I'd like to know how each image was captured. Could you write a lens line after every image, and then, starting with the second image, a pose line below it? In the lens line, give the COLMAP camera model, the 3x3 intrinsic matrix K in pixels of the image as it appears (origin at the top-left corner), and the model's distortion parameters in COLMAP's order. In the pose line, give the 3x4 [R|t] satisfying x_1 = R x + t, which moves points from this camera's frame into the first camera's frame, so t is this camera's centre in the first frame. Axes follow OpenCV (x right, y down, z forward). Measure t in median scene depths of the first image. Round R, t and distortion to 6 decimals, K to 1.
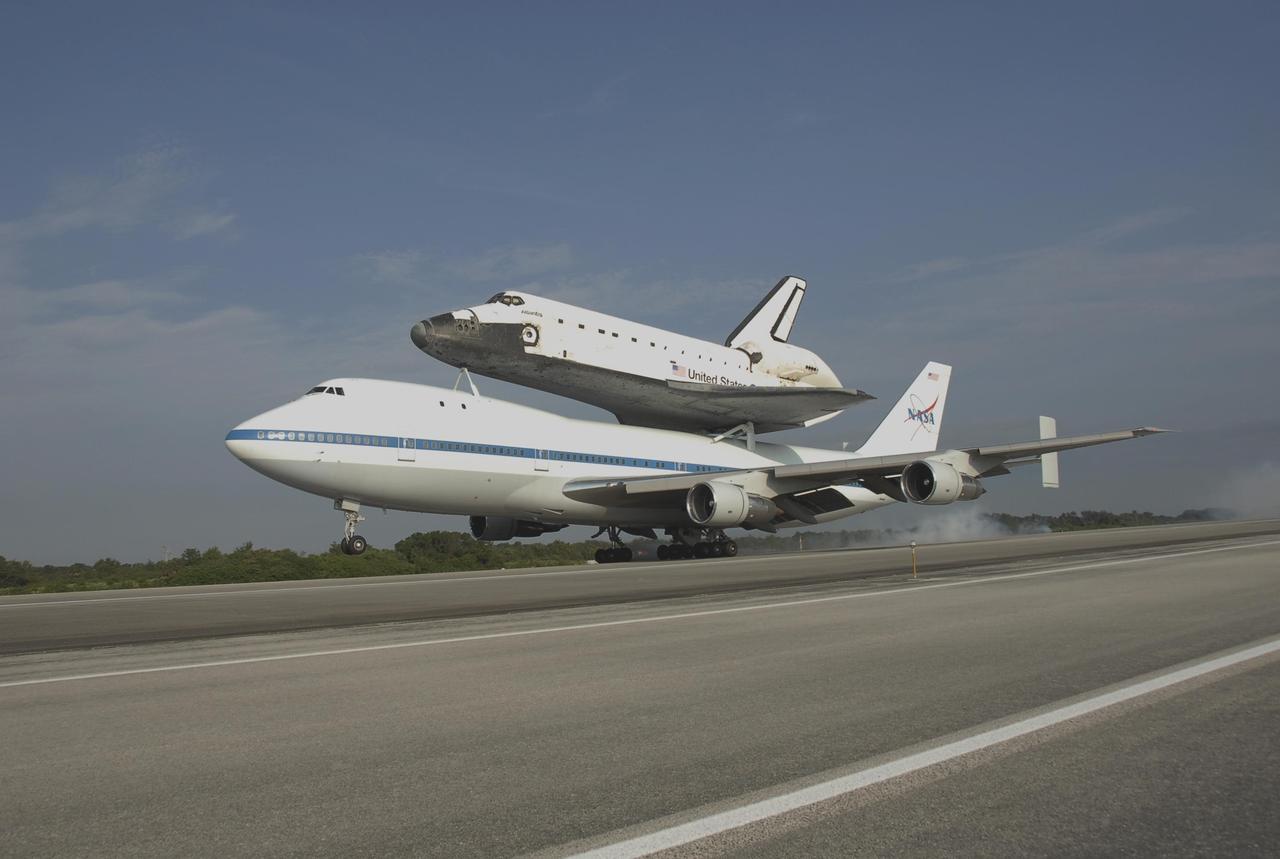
lens RADIAL K [[958.4, 0, 655.3], [0, 958.4, 434.5], [0, 0, 1]] dist [-0.107667, -0.001698]
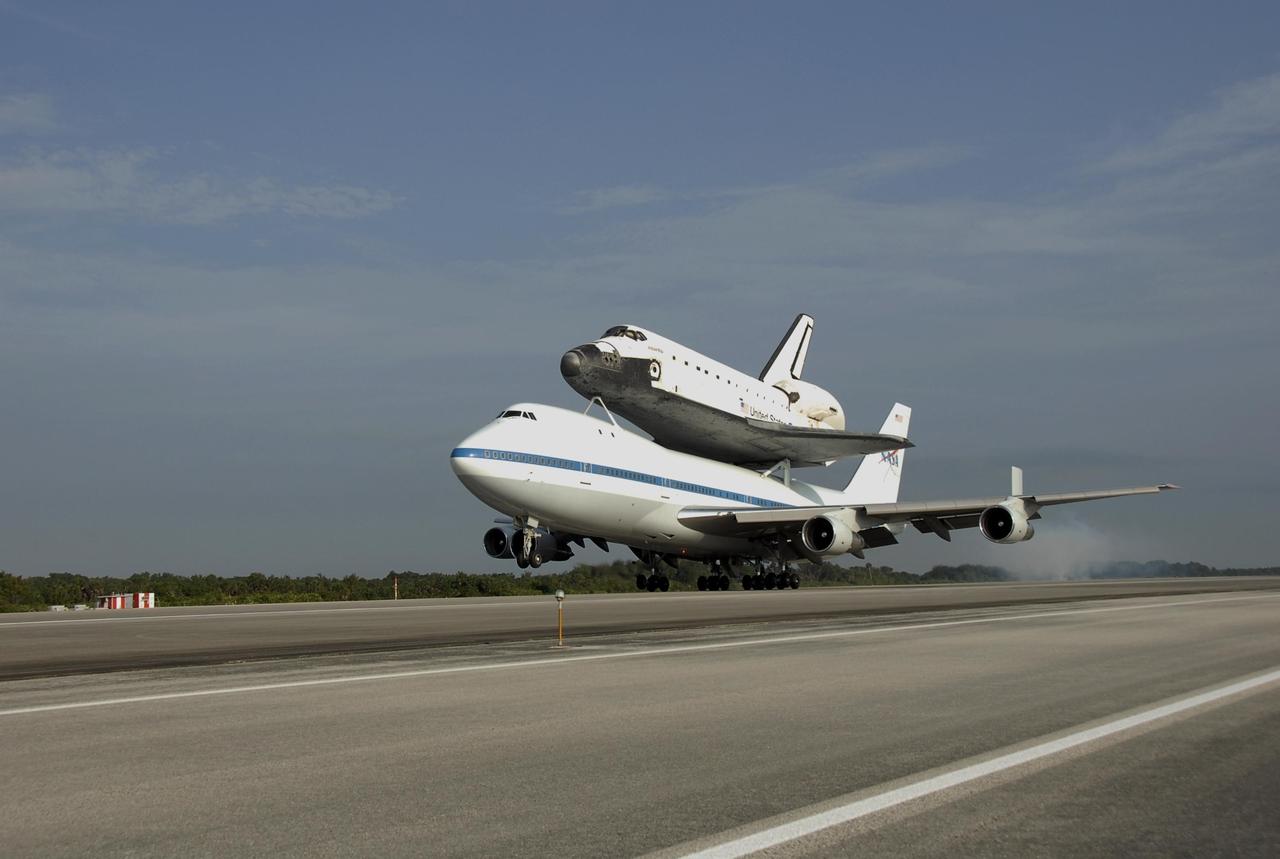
lens RADIAL K [[1372.3, 0, 608.9], [0, 1372.3, 458.3], [0, 0, 1]] dist [0.016200, 0.010384]
pose [[0.964256, 0.059719, 0.258156, -0.565831], [-0.062092, 0.998070, 0.001038, -0.004193], [-0.257596, -0.017031, 0.966103, -0.465934]]
